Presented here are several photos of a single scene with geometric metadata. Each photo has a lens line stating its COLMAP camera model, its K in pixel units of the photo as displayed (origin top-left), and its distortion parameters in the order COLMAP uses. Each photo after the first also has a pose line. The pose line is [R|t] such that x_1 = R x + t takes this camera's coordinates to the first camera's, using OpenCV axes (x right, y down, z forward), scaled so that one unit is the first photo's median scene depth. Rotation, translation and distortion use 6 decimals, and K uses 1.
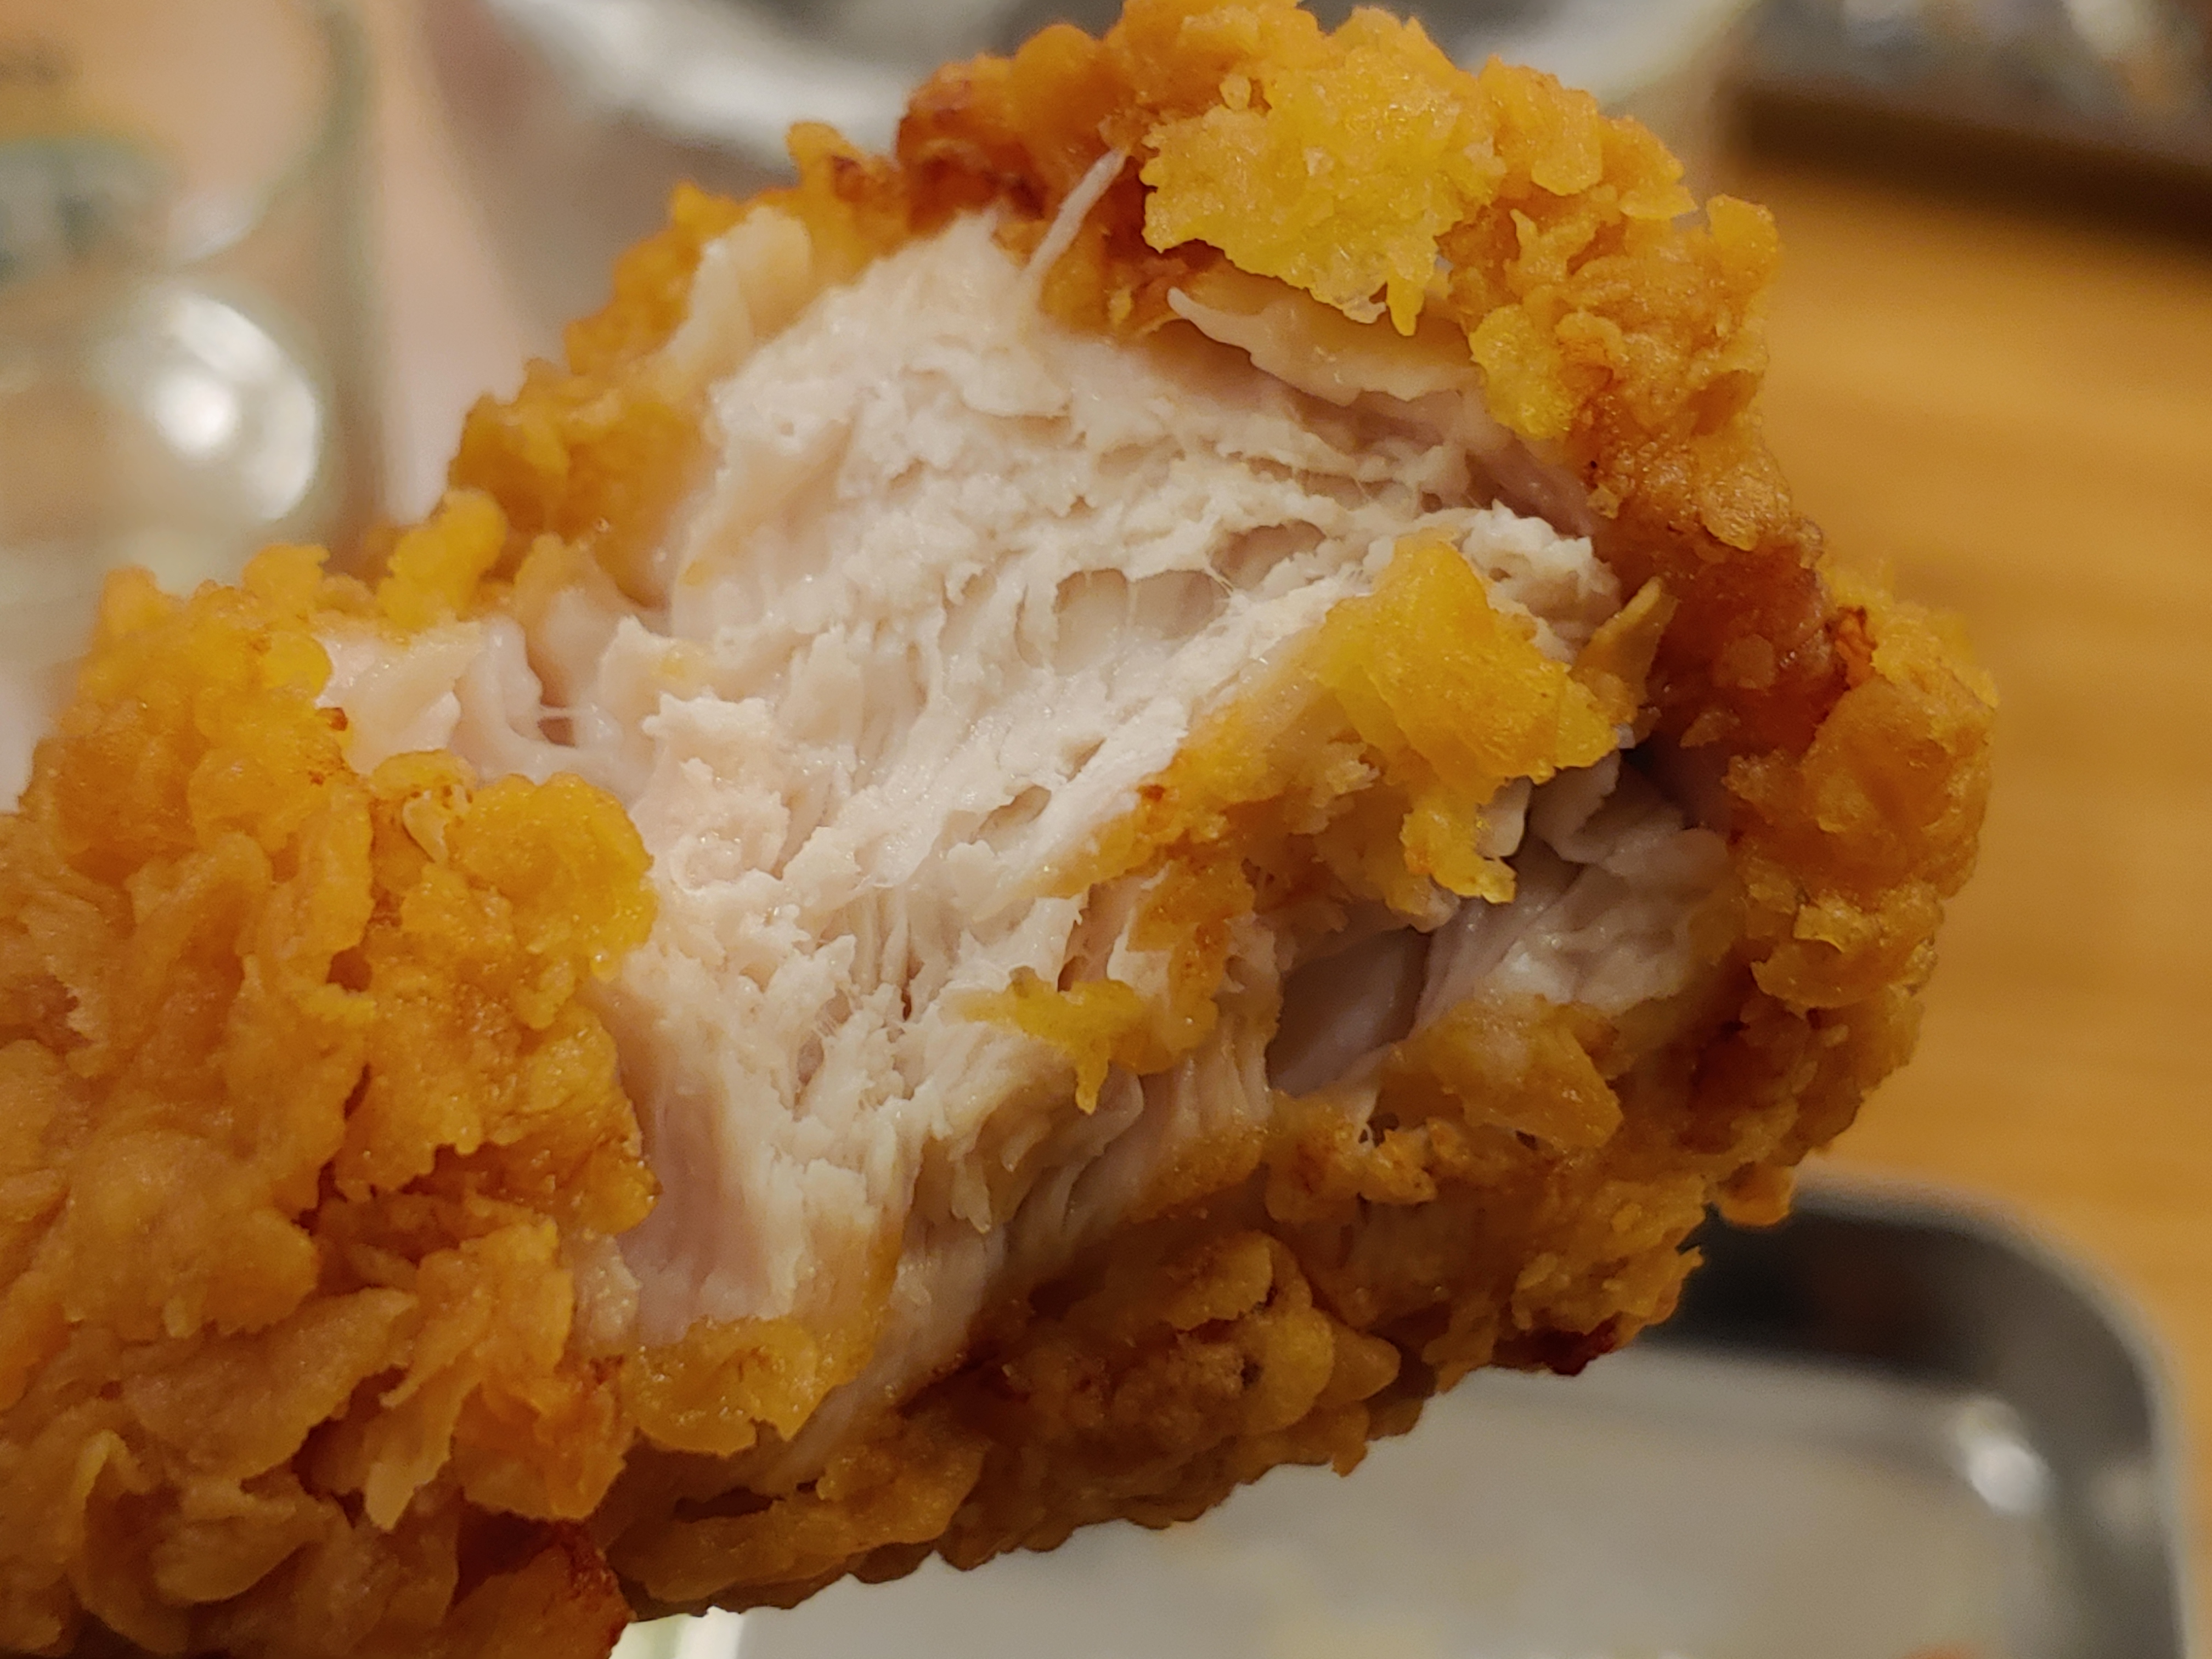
lens RADIAL K [[3617.1, 0, 1106.0], [0, 3617.1, 829.5], [0, 0, 1]] dist [0.480817, -3.717682]
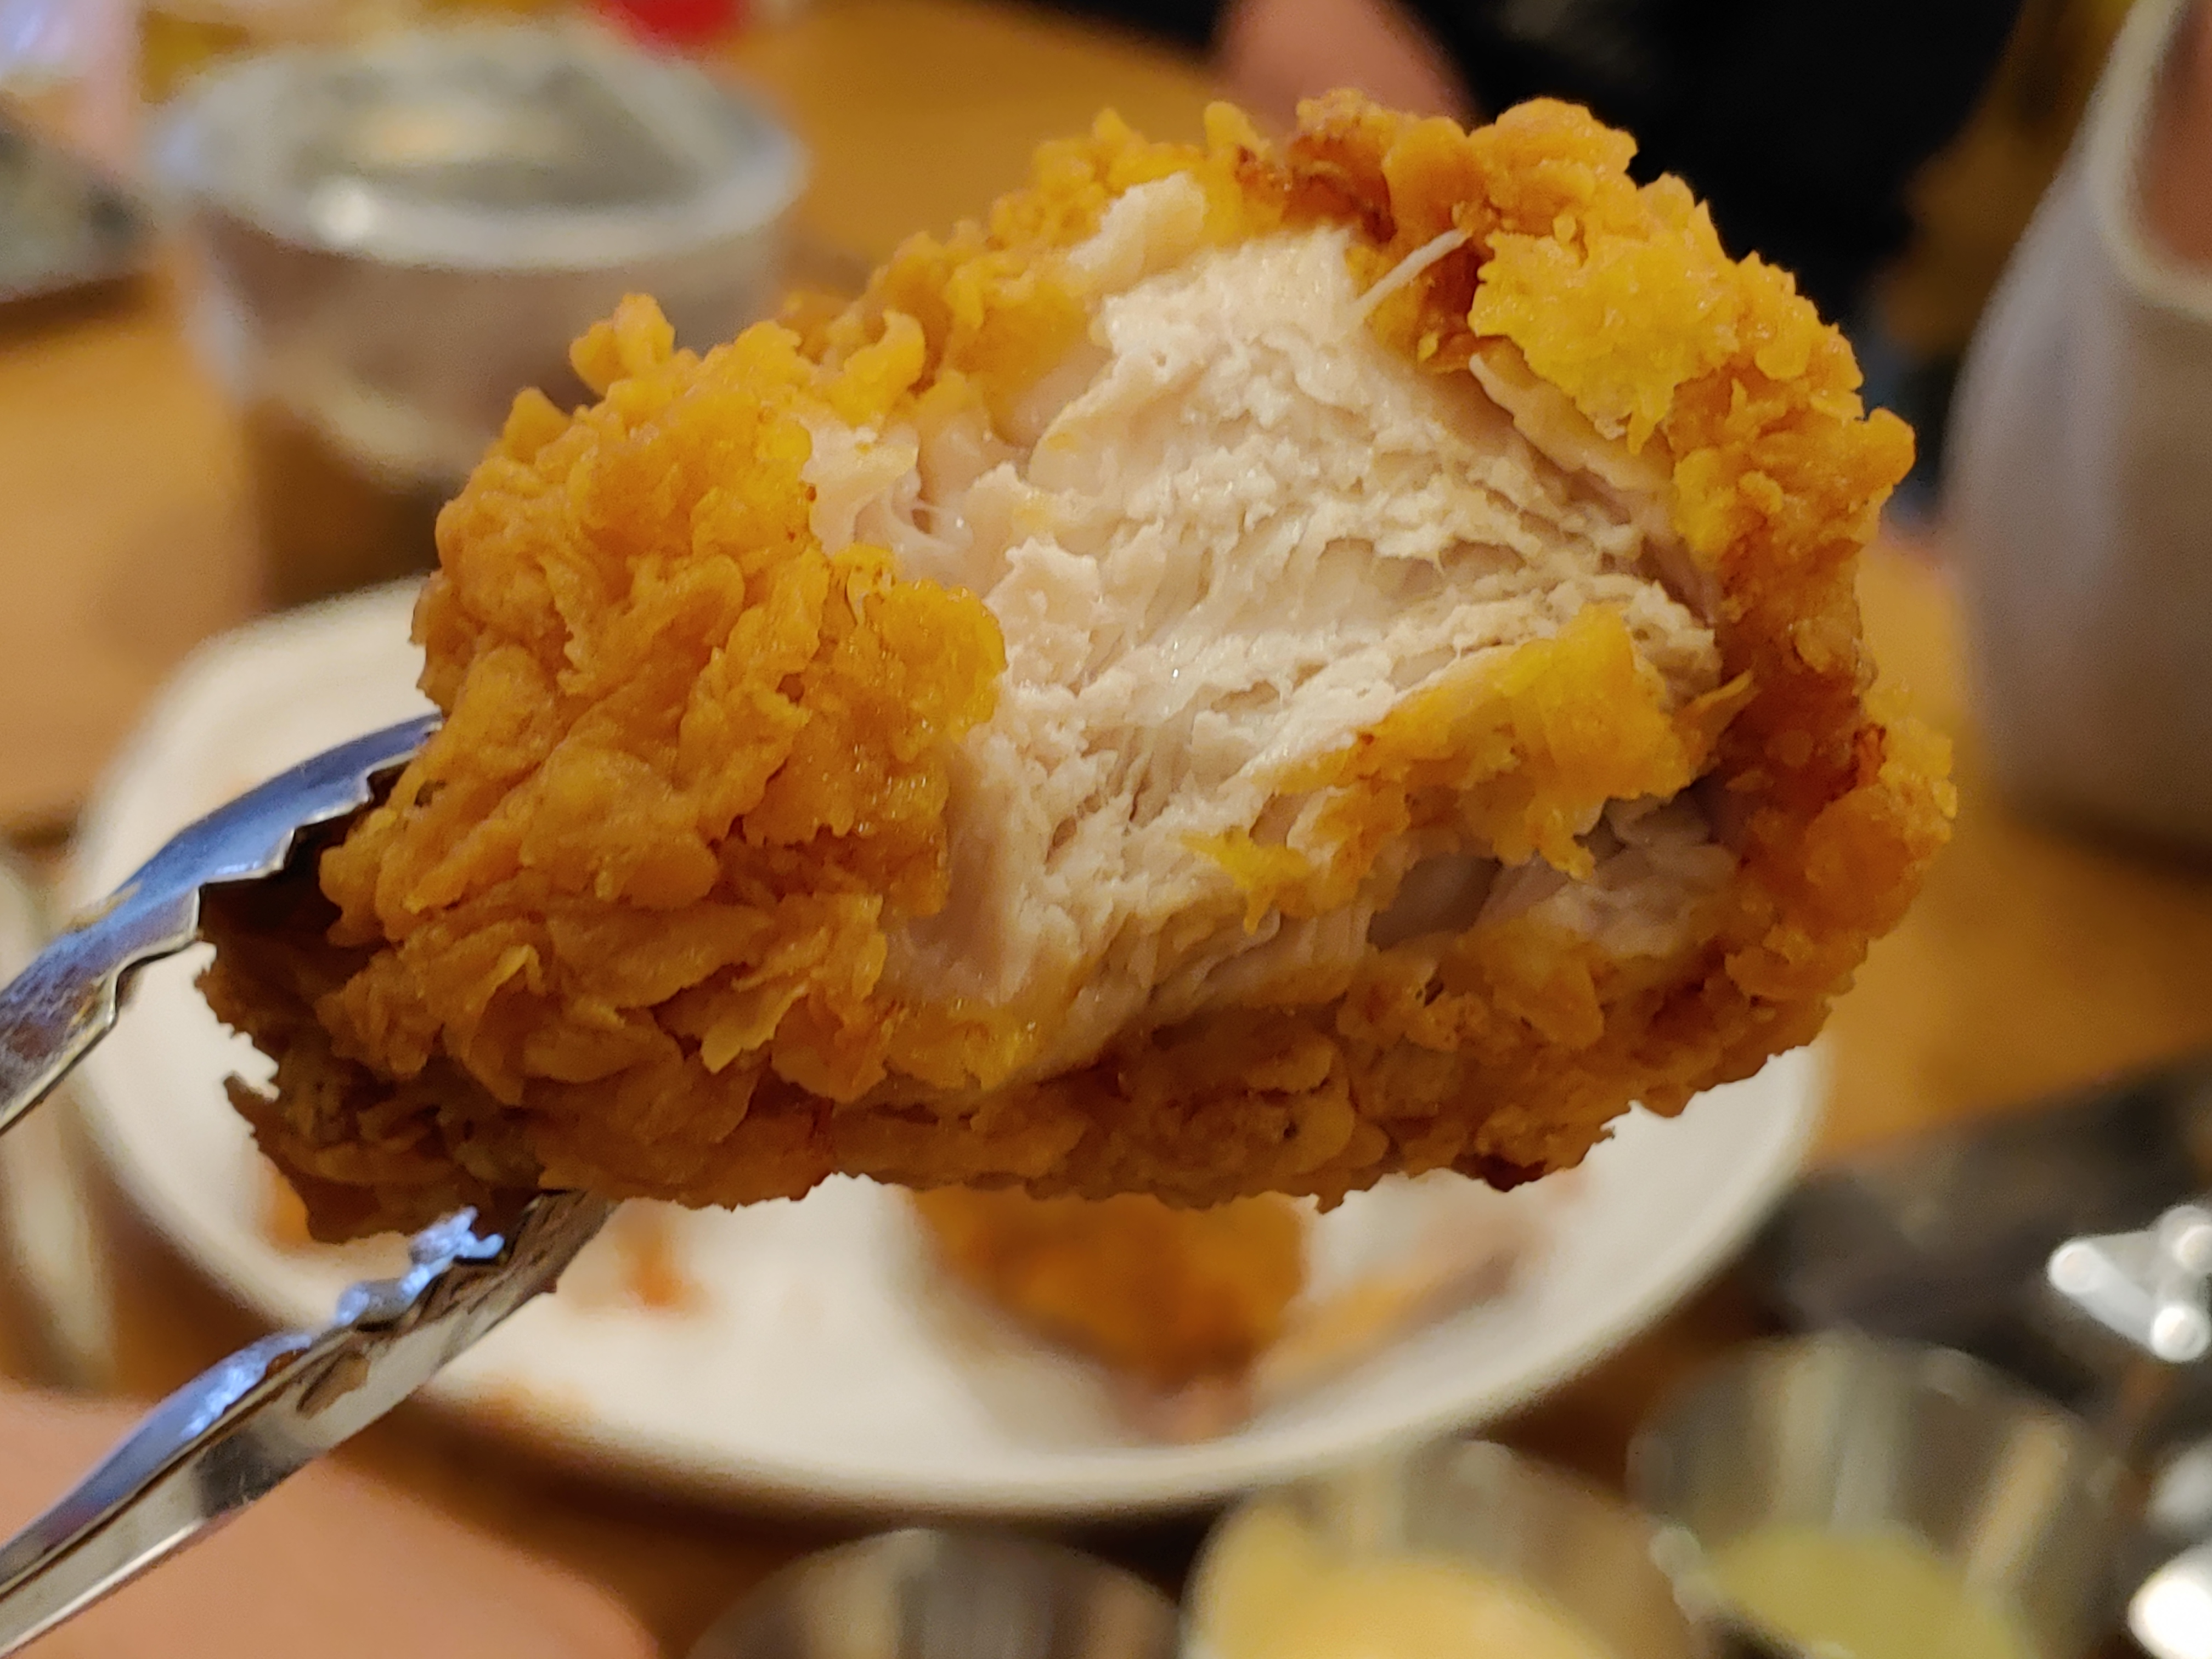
lens RADIAL K [[3617.1, 0, 1106.0], [0, 3617.1, 829.5], [0, 0, 1]] dist [0.480817, -3.717682]
pose [[0.955477, 0.292354, 0.039908, -0.116789], [-0.294820, 0.951426, 0.088715, -0.062515], [-0.012034, -0.096531, 0.995257, -0.364590]]
